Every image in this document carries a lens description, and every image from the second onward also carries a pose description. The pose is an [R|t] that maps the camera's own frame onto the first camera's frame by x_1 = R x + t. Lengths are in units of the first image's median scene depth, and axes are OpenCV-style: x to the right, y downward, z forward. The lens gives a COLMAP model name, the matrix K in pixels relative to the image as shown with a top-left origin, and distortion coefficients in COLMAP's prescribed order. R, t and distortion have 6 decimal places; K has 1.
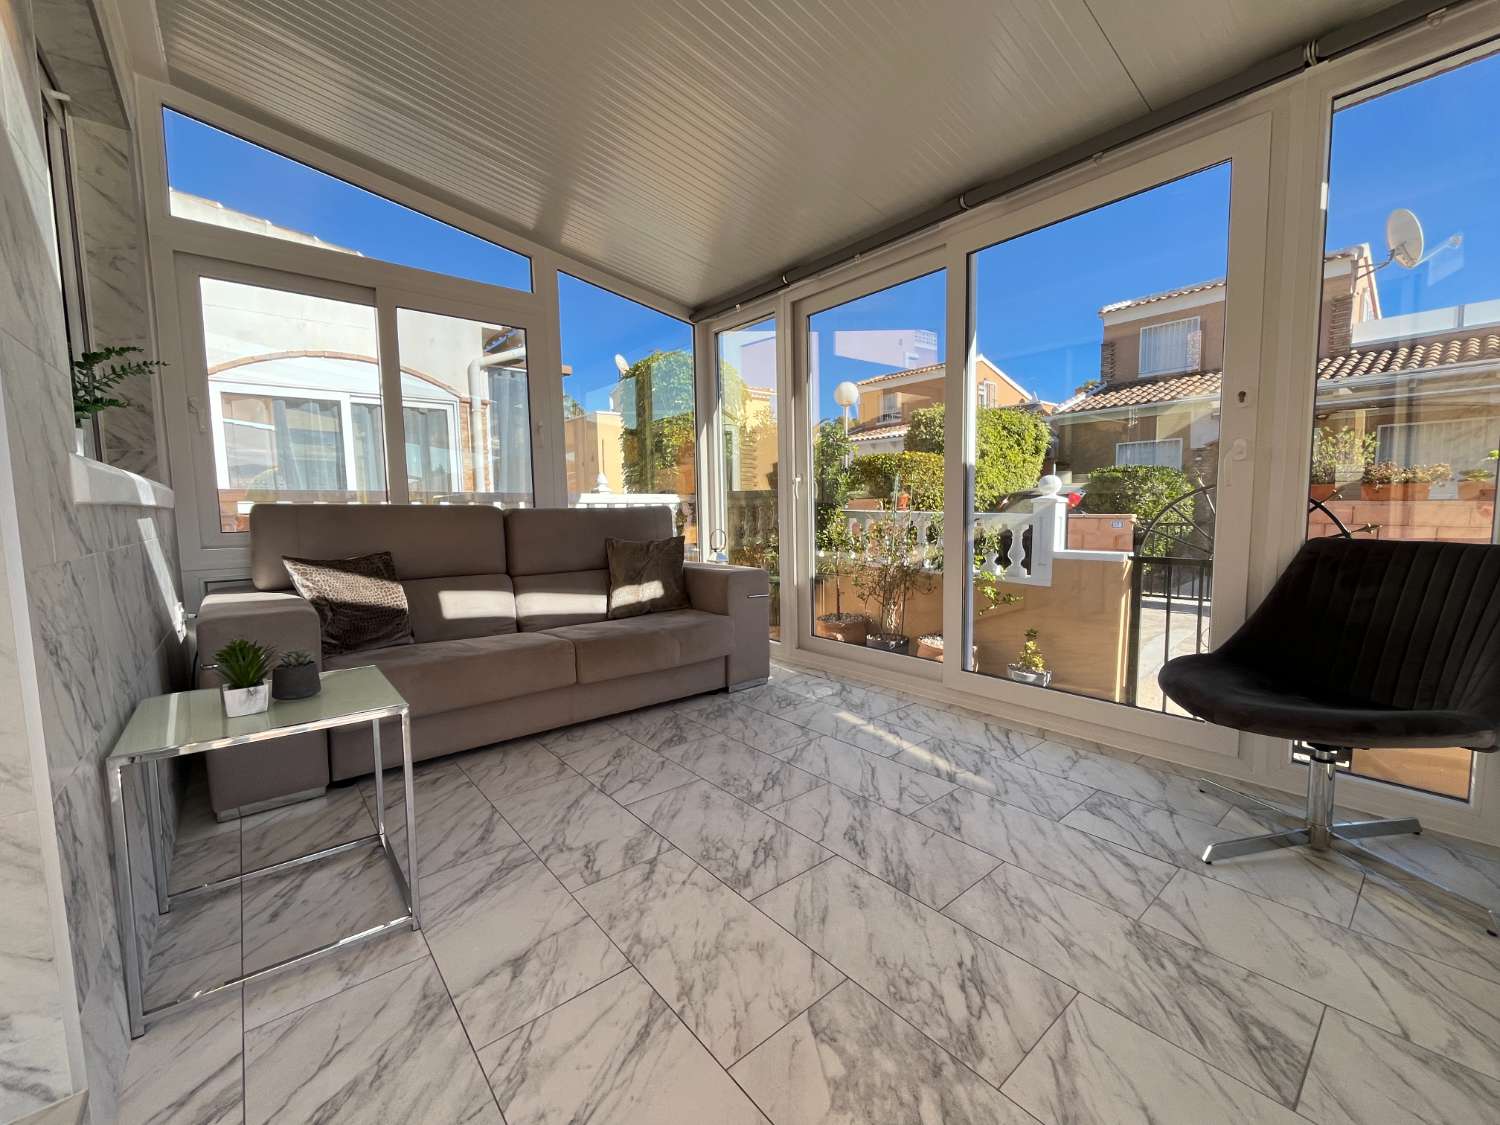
lens RADIAL K [[611.4, 0, 748.5], [0, 611.4, 560.7], [0, 0, 1]] dist [-0.003084, -0.000338]
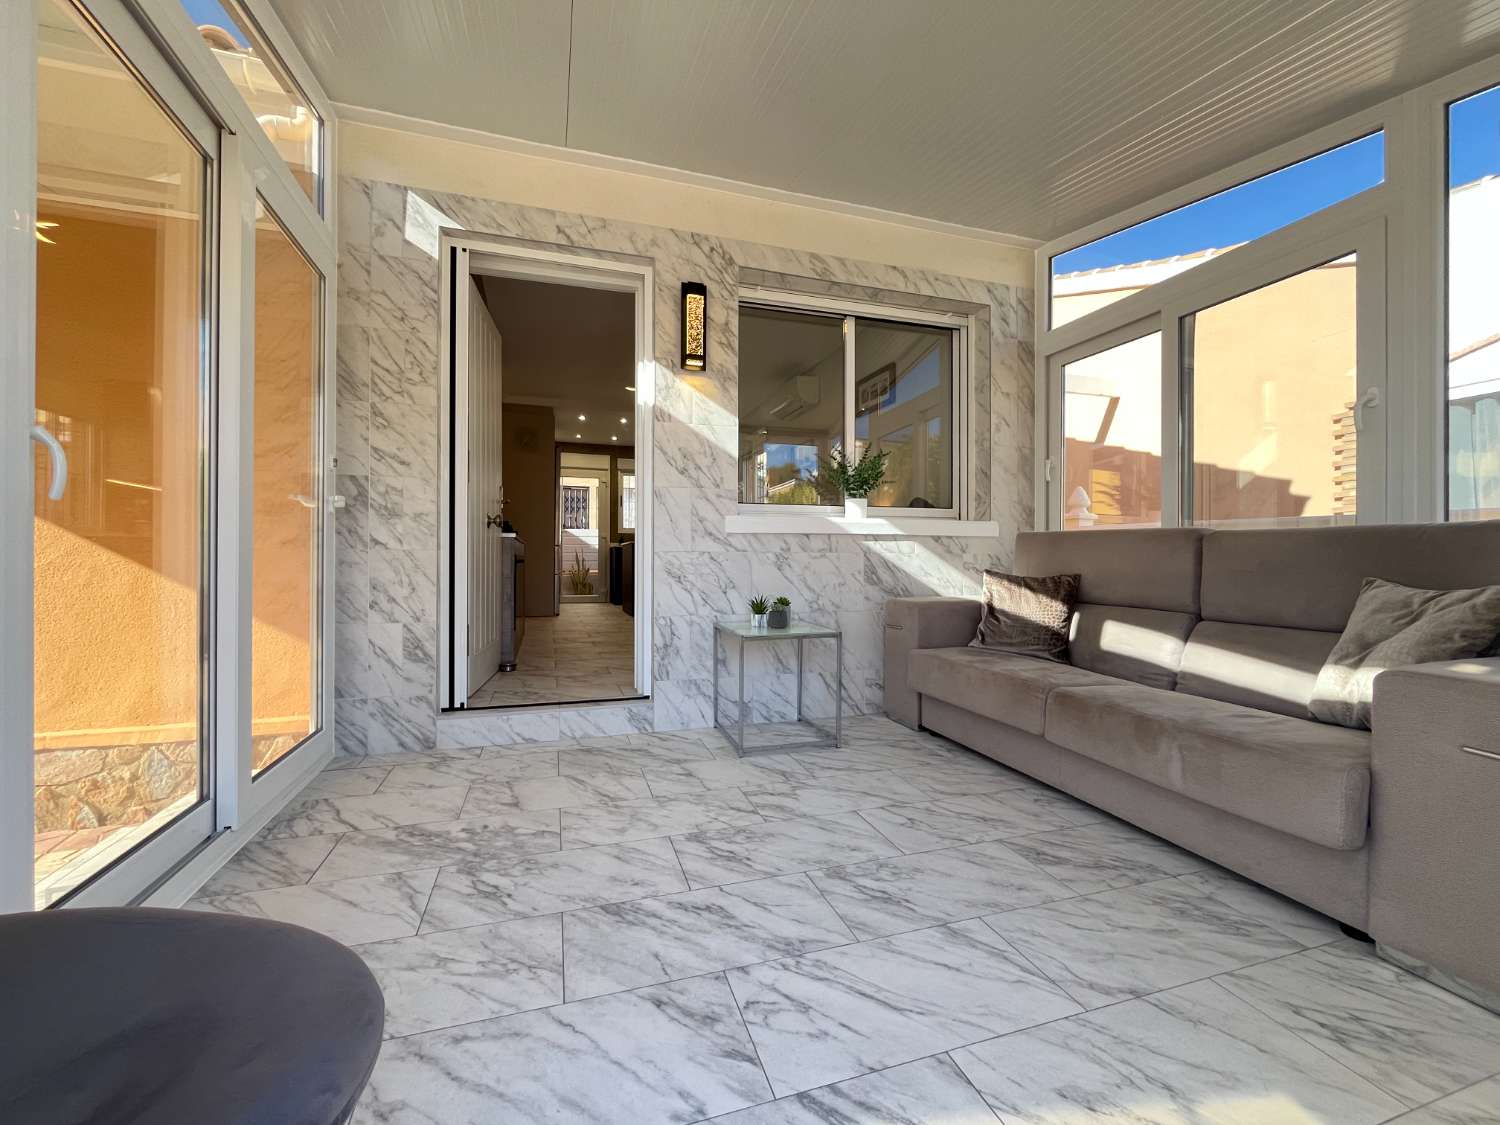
lens RADIAL K [[611.4, 0, 748.5], [0, 611.4, 560.7], [0, 0, 1]] dist [-0.003084, -0.000338]
pose [[-0.378742, 0.018332, -0.925321, 0.956765], [-0.078483, 0.995566, 0.051847, -0.076602], [0.922169, 0.092259, -0.375624, 1.371740]]
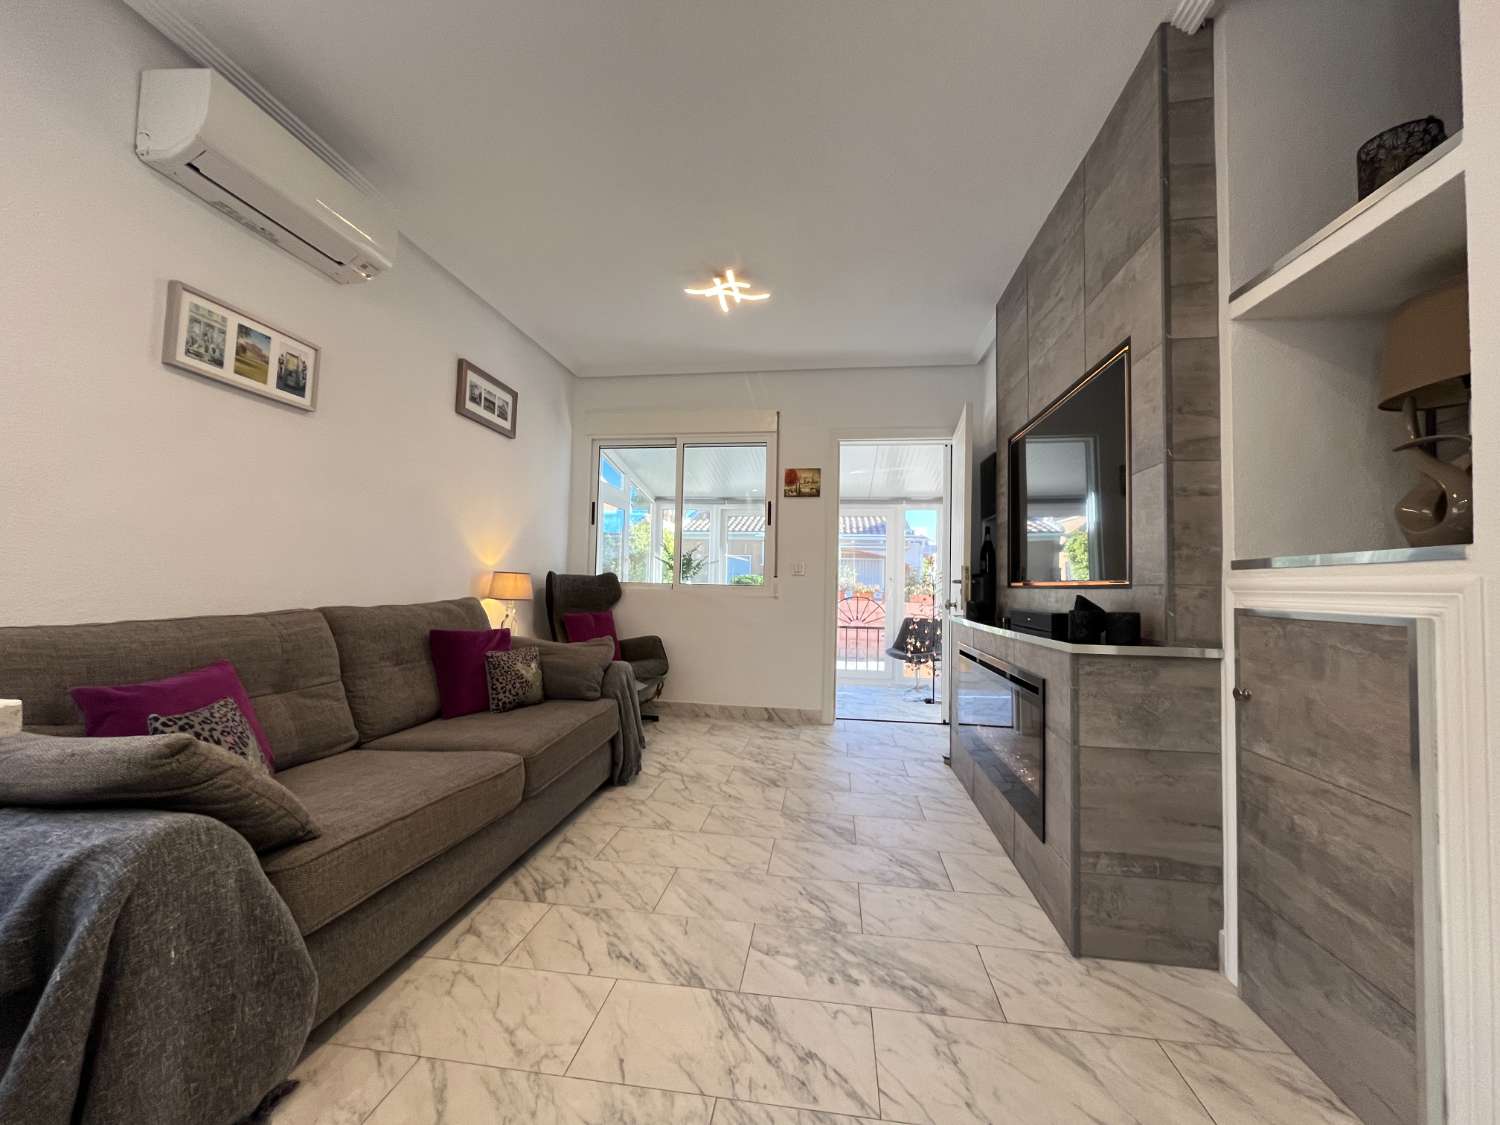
lens RADIAL K [[611.4, 0, 748.5], [0, 611.4, 560.7], [0, 0, 1]] dist [-0.003084, -0.000338]
pose [[0.736452, 0.059394, 0.673877, -0.650563], [0.026640, 0.992819, -0.116619, -0.011081], [-0.675965, 0.103836, 0.729582, -0.113736]]
